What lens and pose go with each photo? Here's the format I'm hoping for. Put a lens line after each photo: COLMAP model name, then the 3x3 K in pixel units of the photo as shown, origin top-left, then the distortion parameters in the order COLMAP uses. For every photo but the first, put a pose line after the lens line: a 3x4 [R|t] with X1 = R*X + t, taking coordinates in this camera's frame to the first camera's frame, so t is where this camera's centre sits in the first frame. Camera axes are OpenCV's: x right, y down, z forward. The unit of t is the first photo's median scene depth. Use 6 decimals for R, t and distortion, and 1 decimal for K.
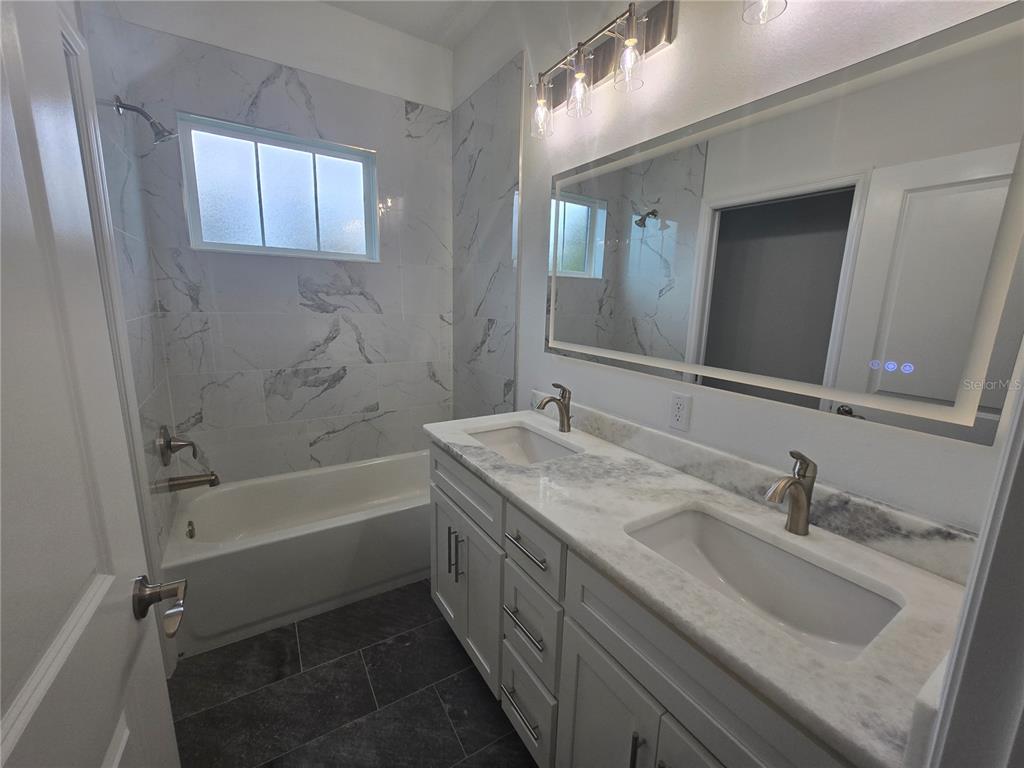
lens RADIAL K [[416.6, 0, 513.9], [0, 416.6, 379.1], [0, 0, 1]] dist [-0.000909, 0.000473]
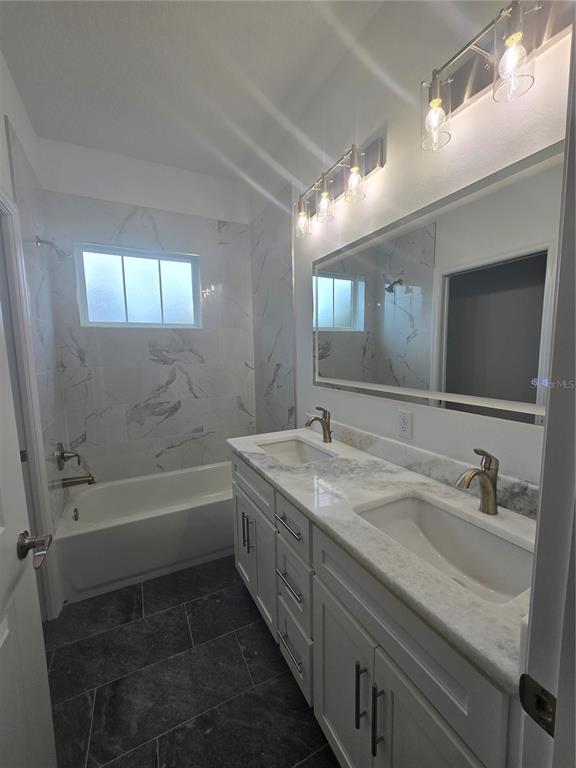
lens RADIAL K [[312.4, 0, 285.6], [0, 312.4, 388.1], [0, 0, 1]] dist [-0.000909, 0.000473]
pose [[0.993266, -0.034965, -0.110451, 0.106397], [0.026811, 0.996863, -0.074469, 0.021530], [0.112708, 0.071006, 0.991088, -0.044080]]
